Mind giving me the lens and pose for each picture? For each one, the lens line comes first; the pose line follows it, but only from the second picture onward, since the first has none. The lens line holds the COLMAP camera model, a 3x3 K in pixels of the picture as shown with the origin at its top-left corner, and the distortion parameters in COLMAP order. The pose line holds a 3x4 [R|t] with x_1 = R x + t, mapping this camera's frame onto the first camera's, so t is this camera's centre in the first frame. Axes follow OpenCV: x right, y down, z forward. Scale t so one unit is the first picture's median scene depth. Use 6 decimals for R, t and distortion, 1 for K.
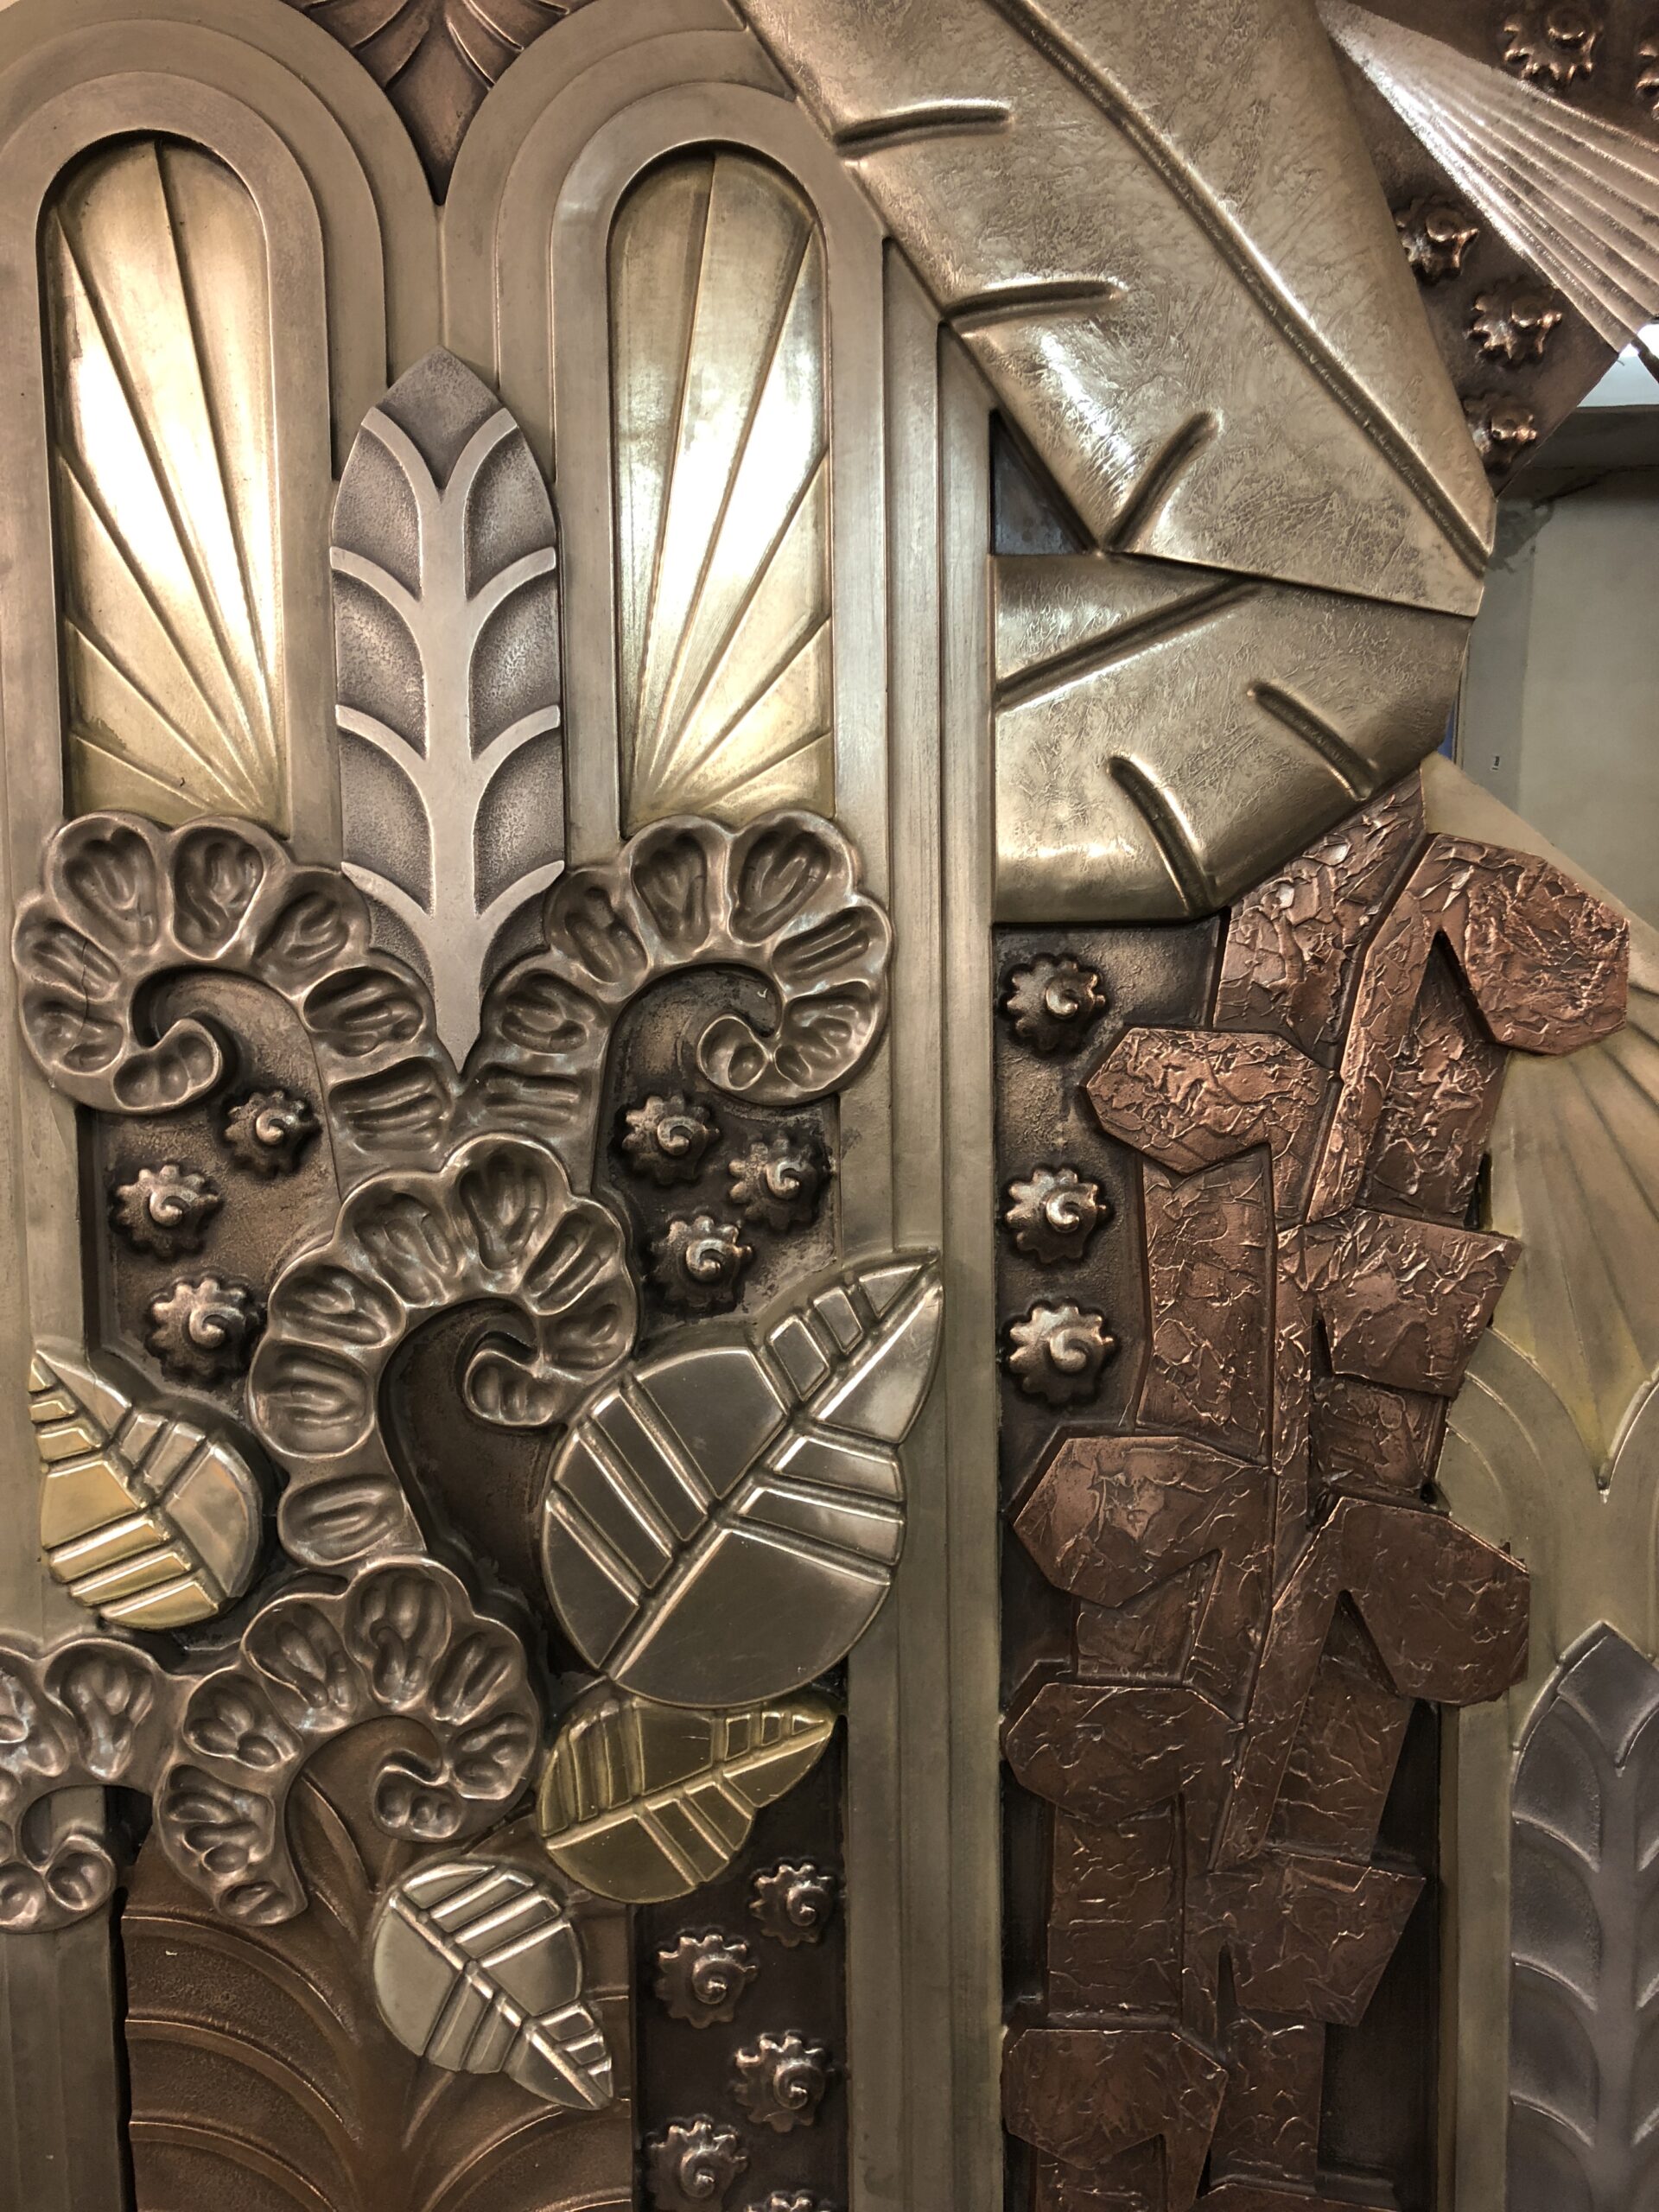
lens RADIAL K [[1795.5, 0, 805.5], [0, 1795.5, 1094.1], [0, 0, 1]] dist [0.037712, -0.039714]
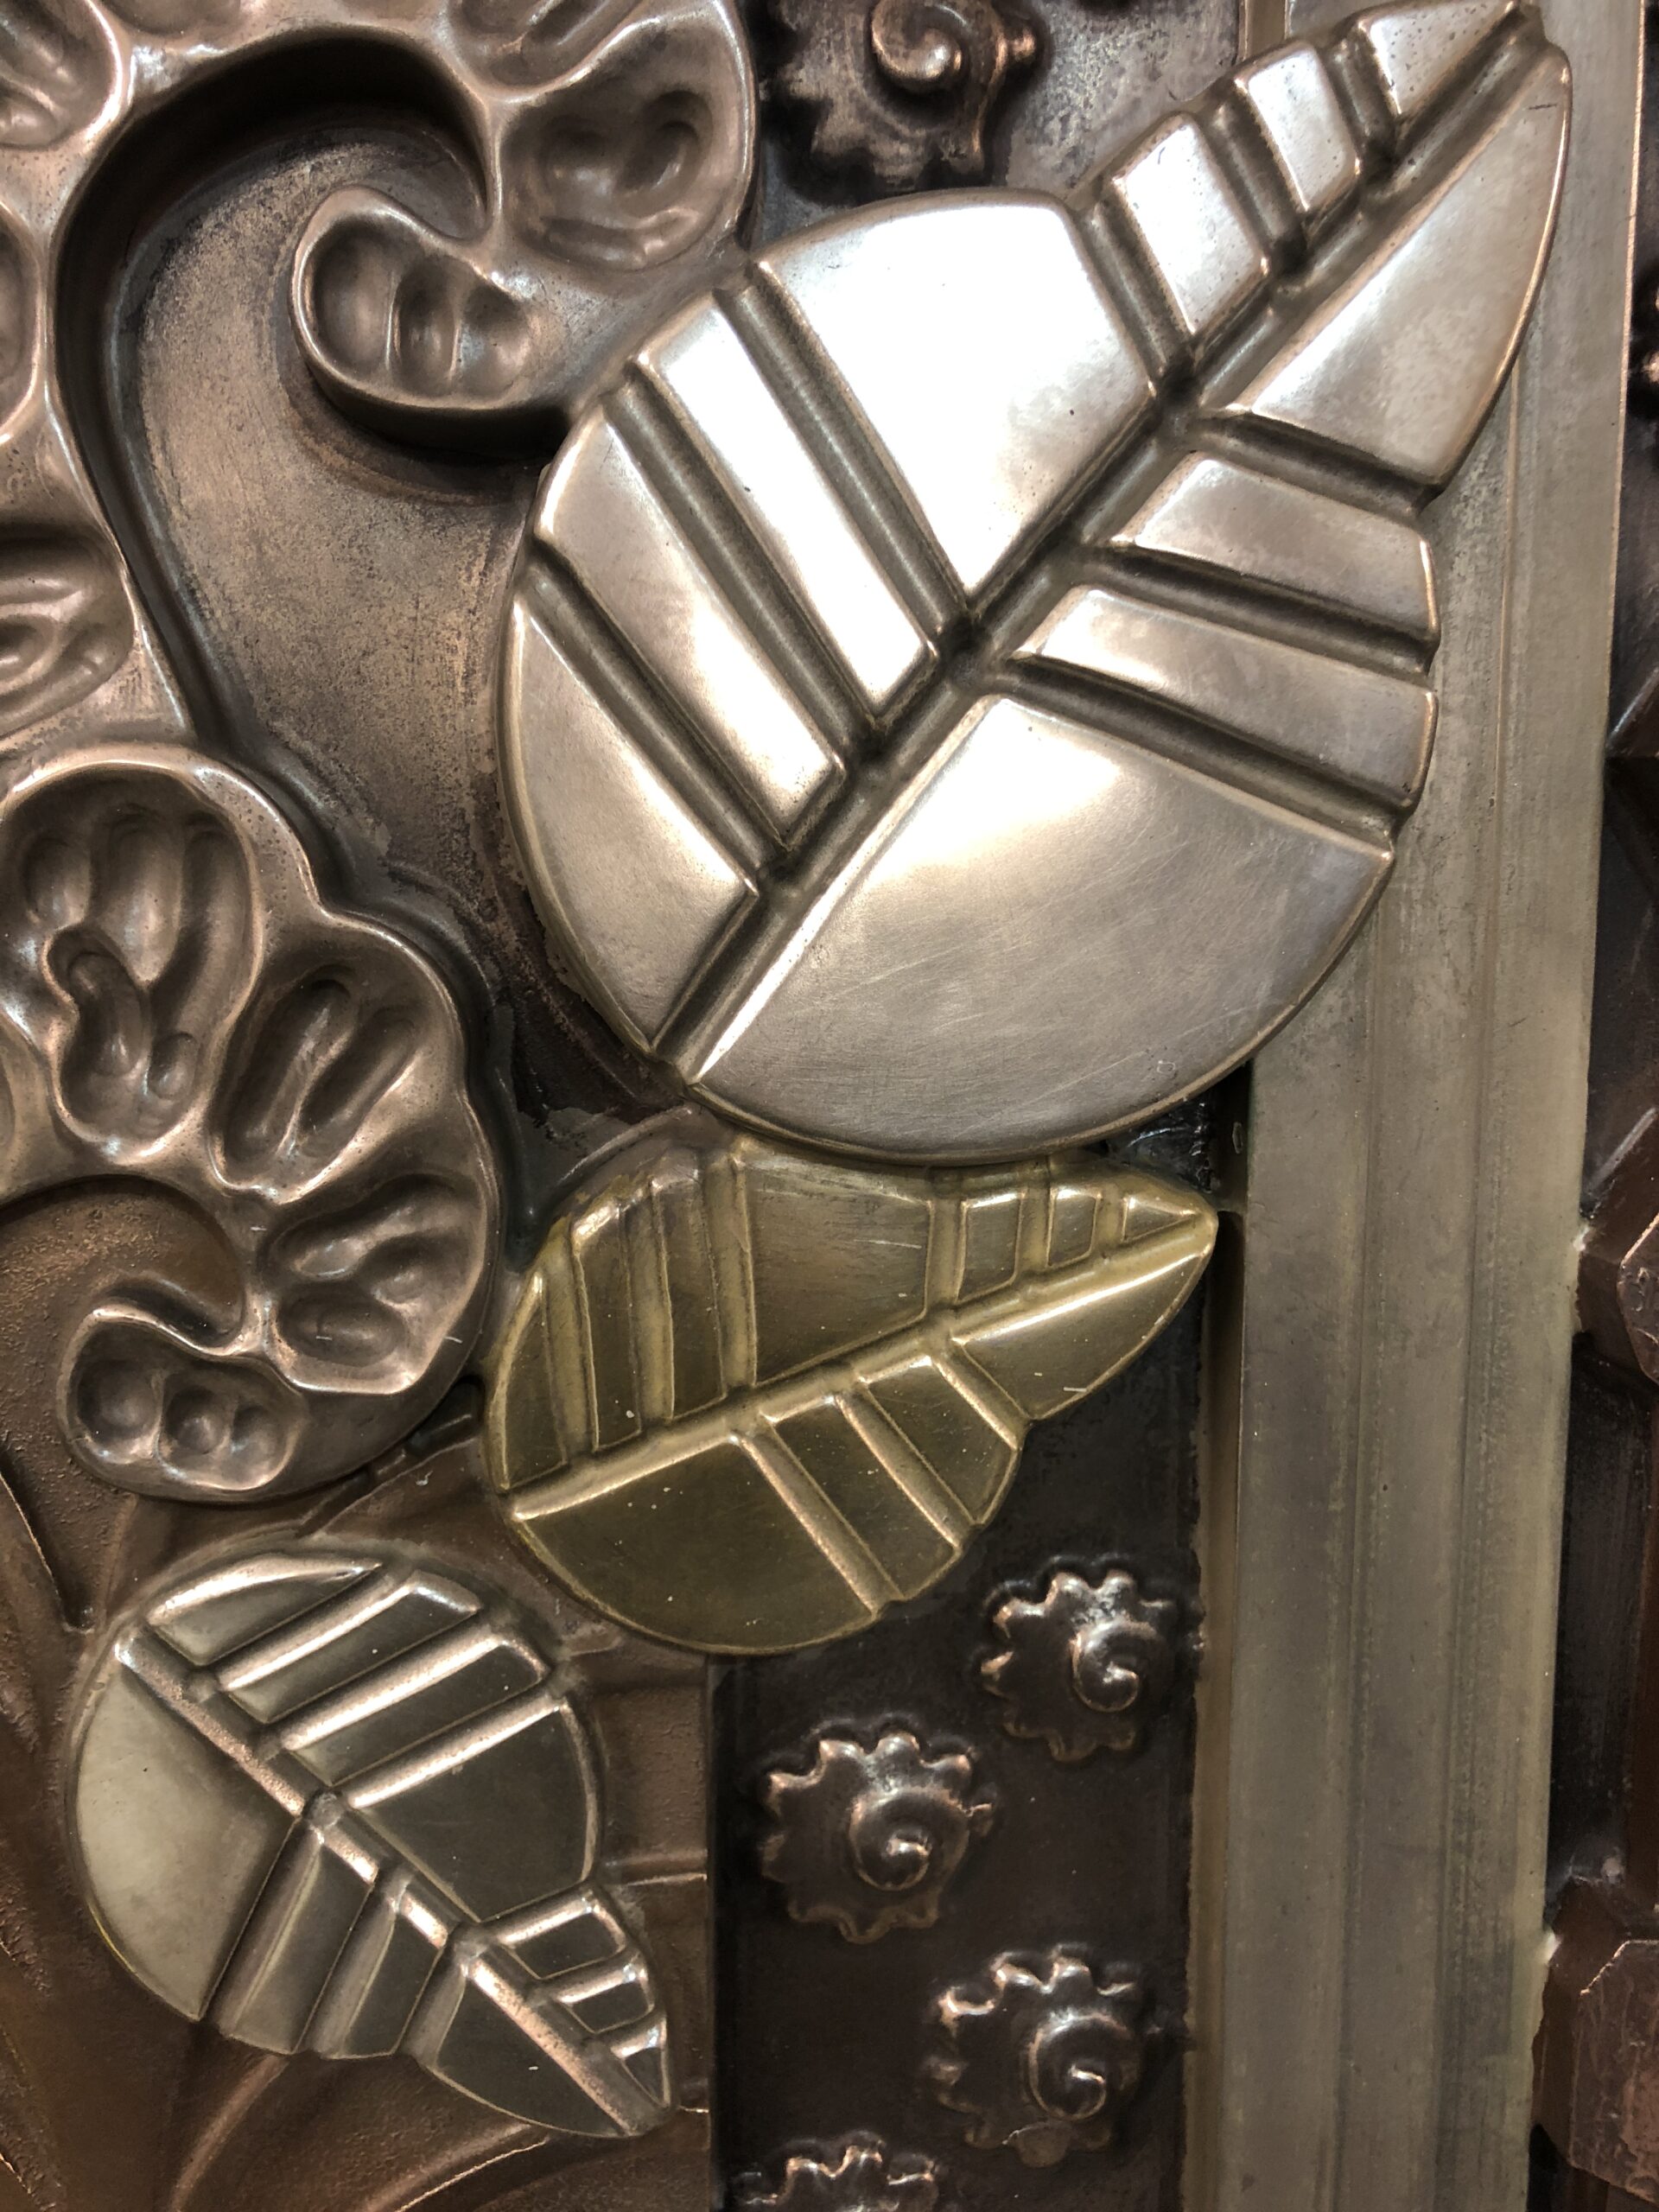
lens RADIAL K [[1795.5, 0, 843.6], [0, 1795.5, 1097.3], [0, 0, 1]] dist [0.037712, -0.039714]
pose [[0.998441, 0.012353, 0.054430, -0.091884], [-0.015366, 0.998352, 0.055299, 0.298513], [-0.053657, -0.056049, 0.996985, 0.596579]]
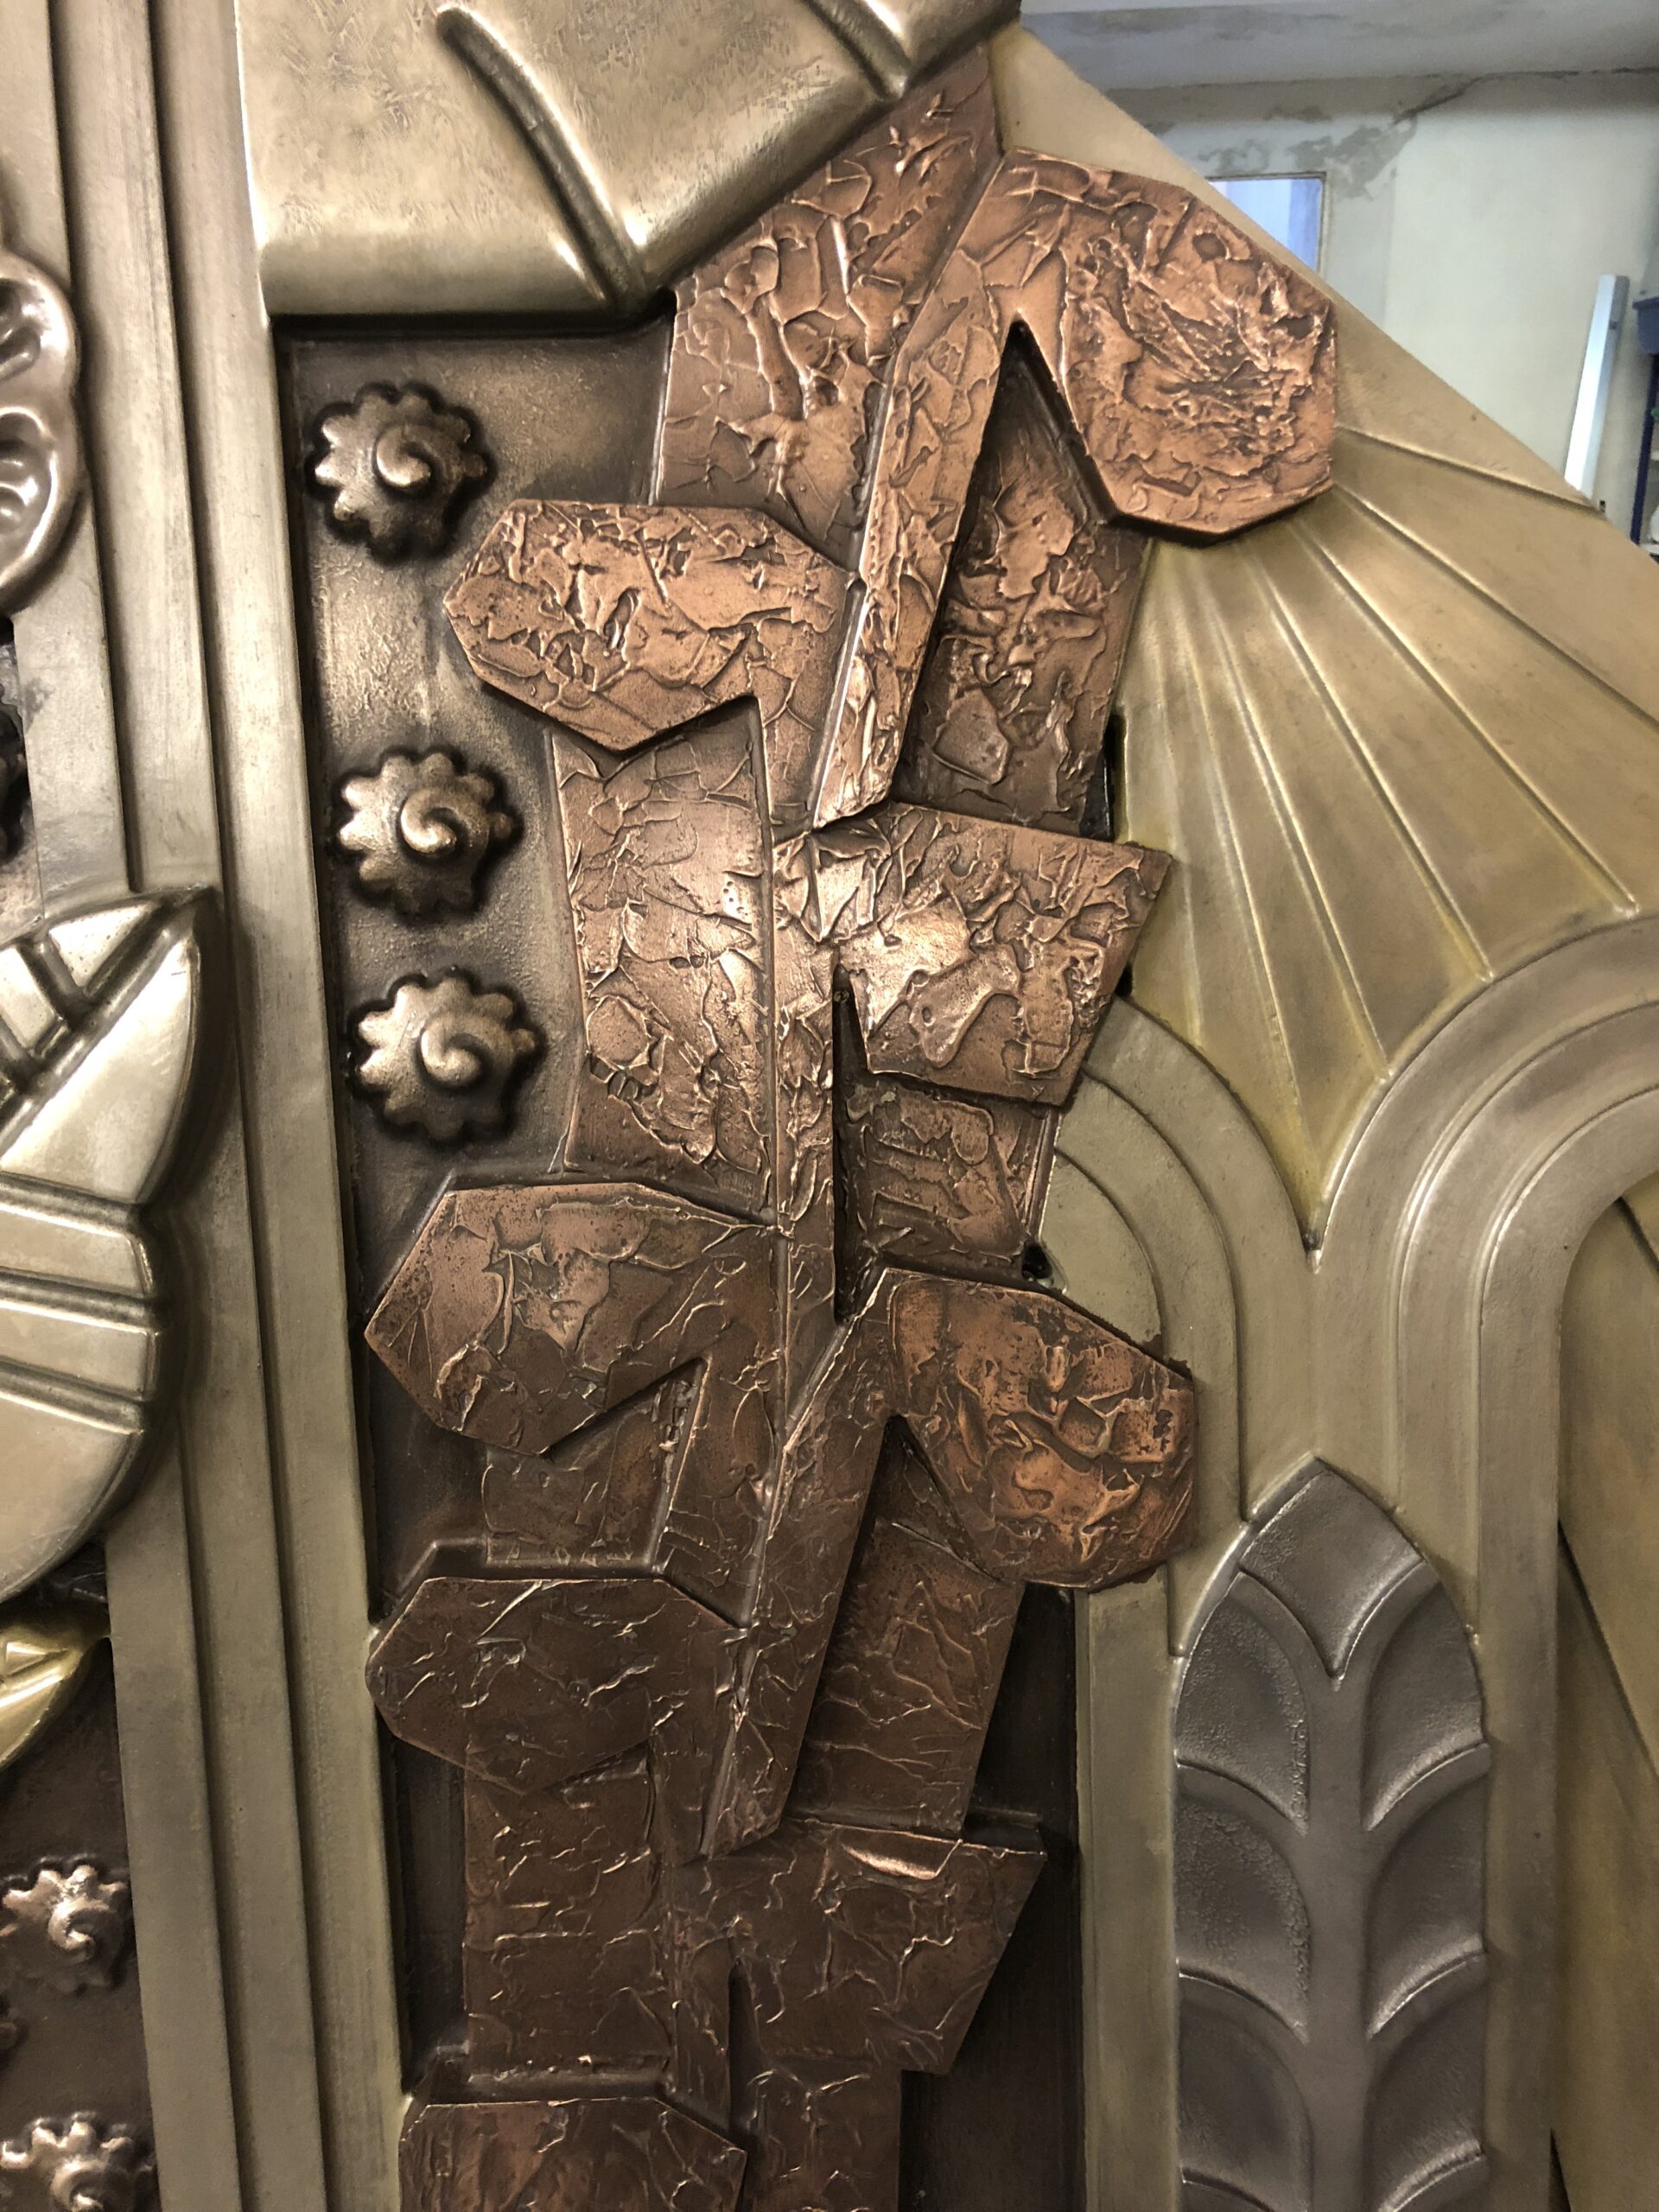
lens RADIAL K [[1795.5, 0, 817.3], [0, 1795.5, 1092.9], [0, 0, 1]] dist [0.037712, -0.039714]
pose [[0.999459, -0.023939, 0.022536, 0.259801], [0.022504, 0.997826, 0.061943, 0.122448], [-0.023970, -0.061403, 0.997825, 0.381163]]
